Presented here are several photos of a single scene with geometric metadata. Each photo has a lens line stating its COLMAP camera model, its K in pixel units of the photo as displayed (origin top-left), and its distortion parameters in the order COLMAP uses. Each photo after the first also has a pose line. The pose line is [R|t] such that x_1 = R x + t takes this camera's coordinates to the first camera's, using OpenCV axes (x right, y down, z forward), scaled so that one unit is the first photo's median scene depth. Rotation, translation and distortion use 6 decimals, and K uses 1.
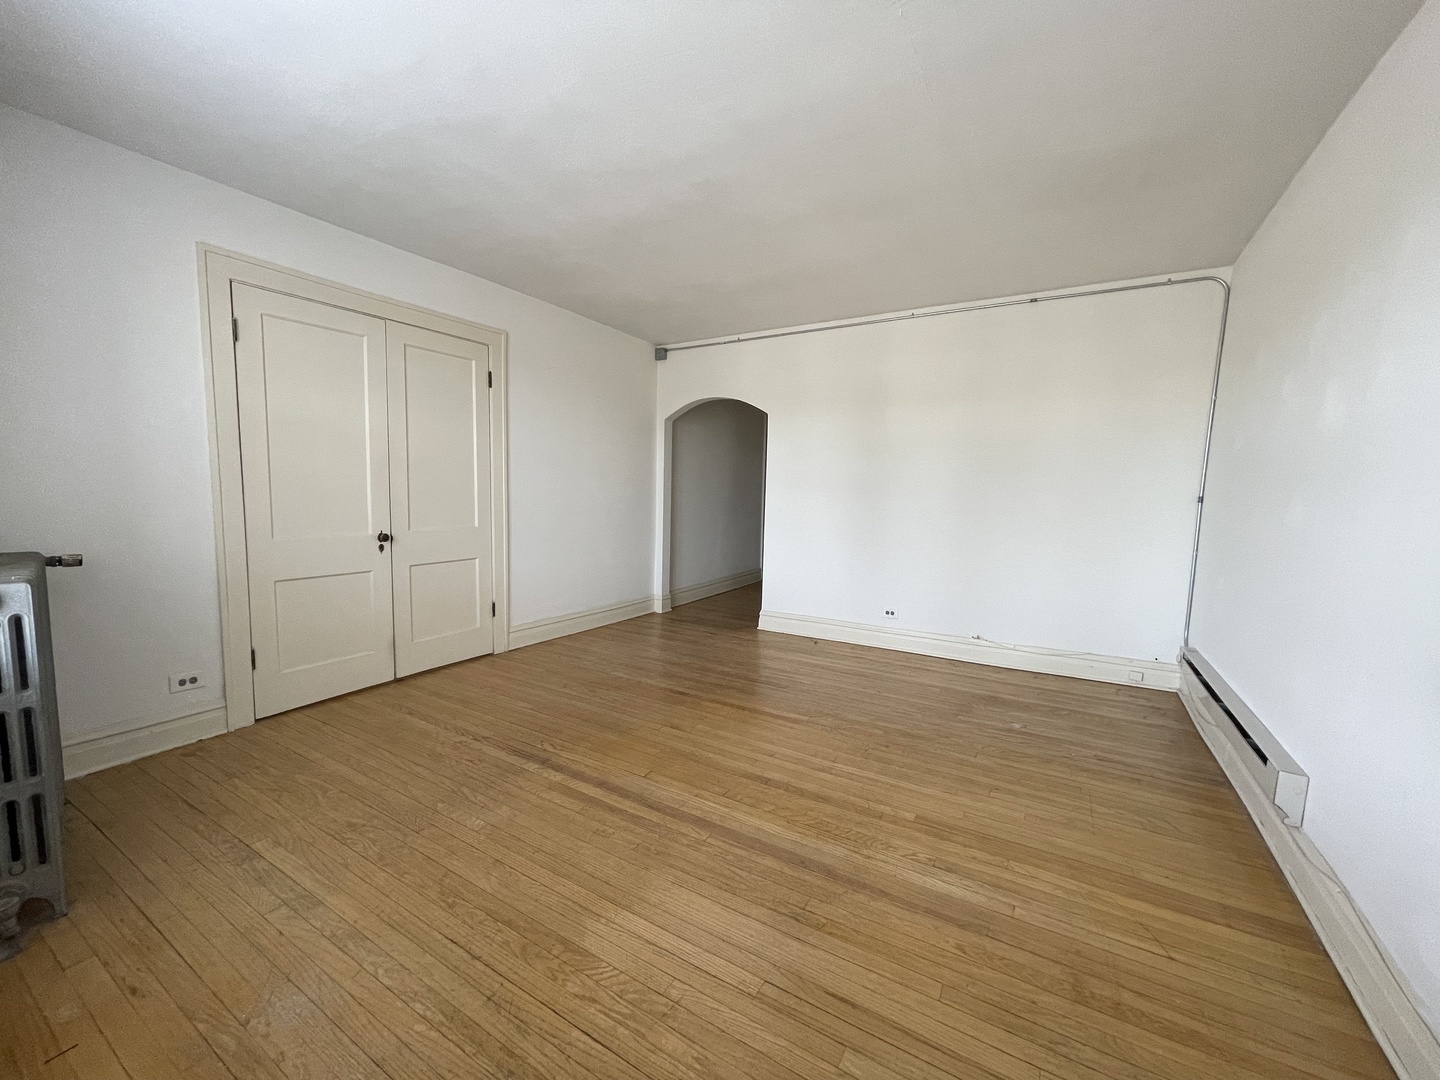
lens RADIAL K [[582.3, 0, 718.6], [0, 582.3, 541.2], [0, 0, 1]] dist [-0.002684, -0.000136]
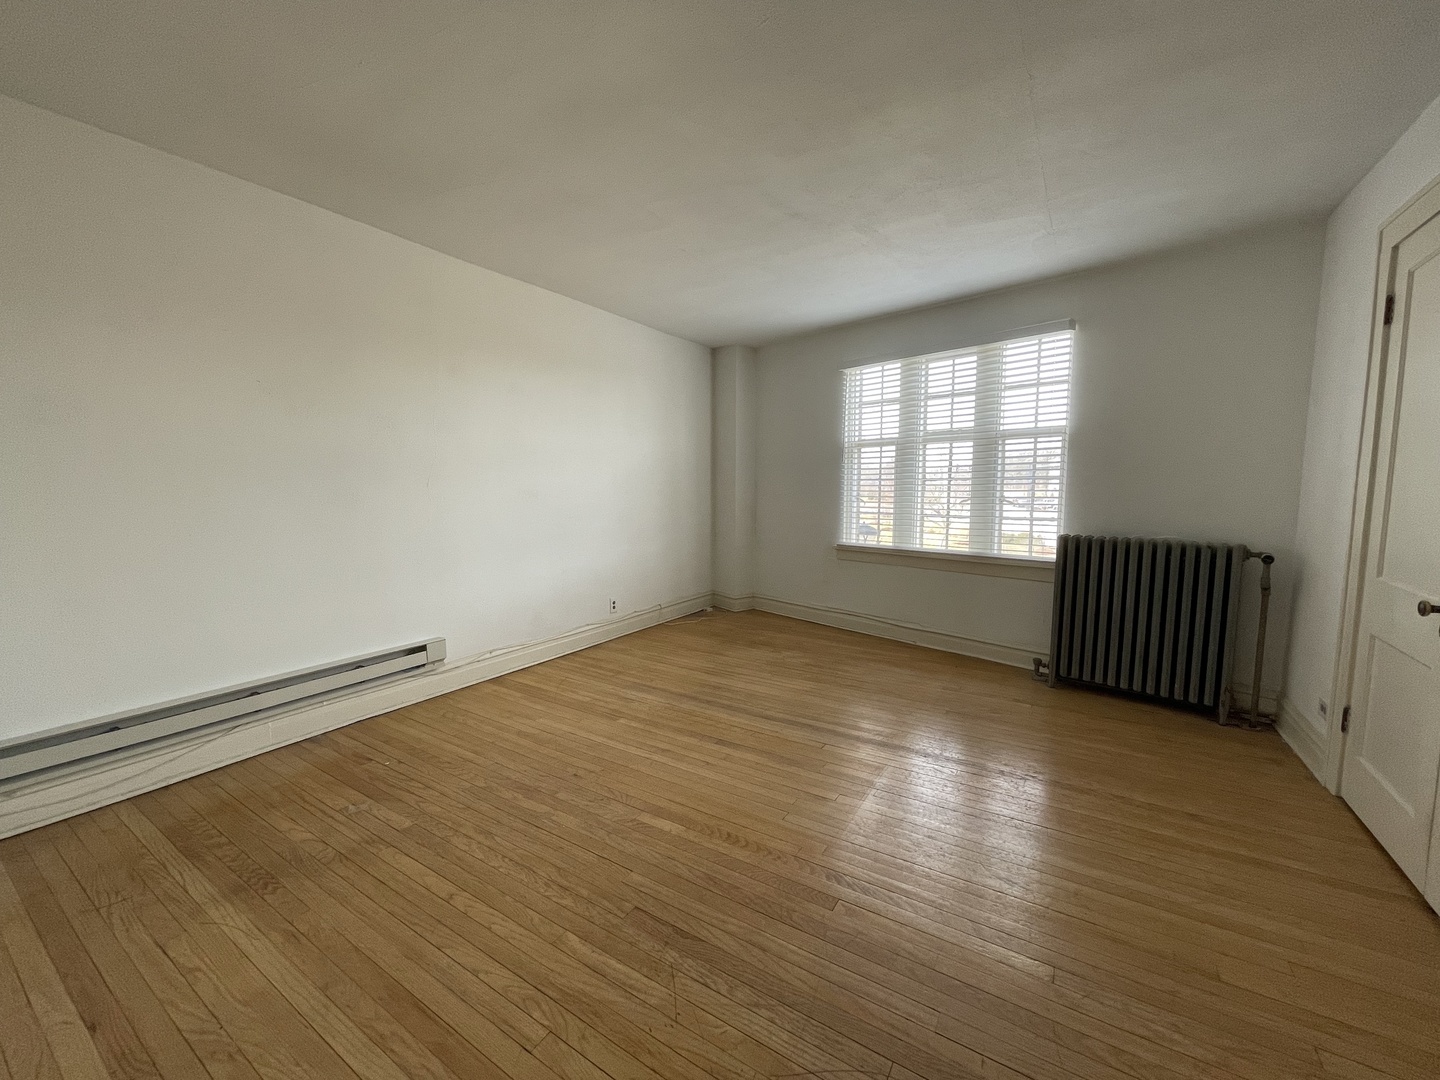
lens RADIAL K [[582.3, 0, 724.2], [0, 582.3, 541.9], [0, 0, 1]] dist [-0.002684, -0.000136]
pose [[-0.999351, -0.027575, 0.023166, 0.052936], [-0.022451, 0.979955, 0.197952, -0.198697], [-0.028160, 0.197303, -0.979938, 1.963366]]
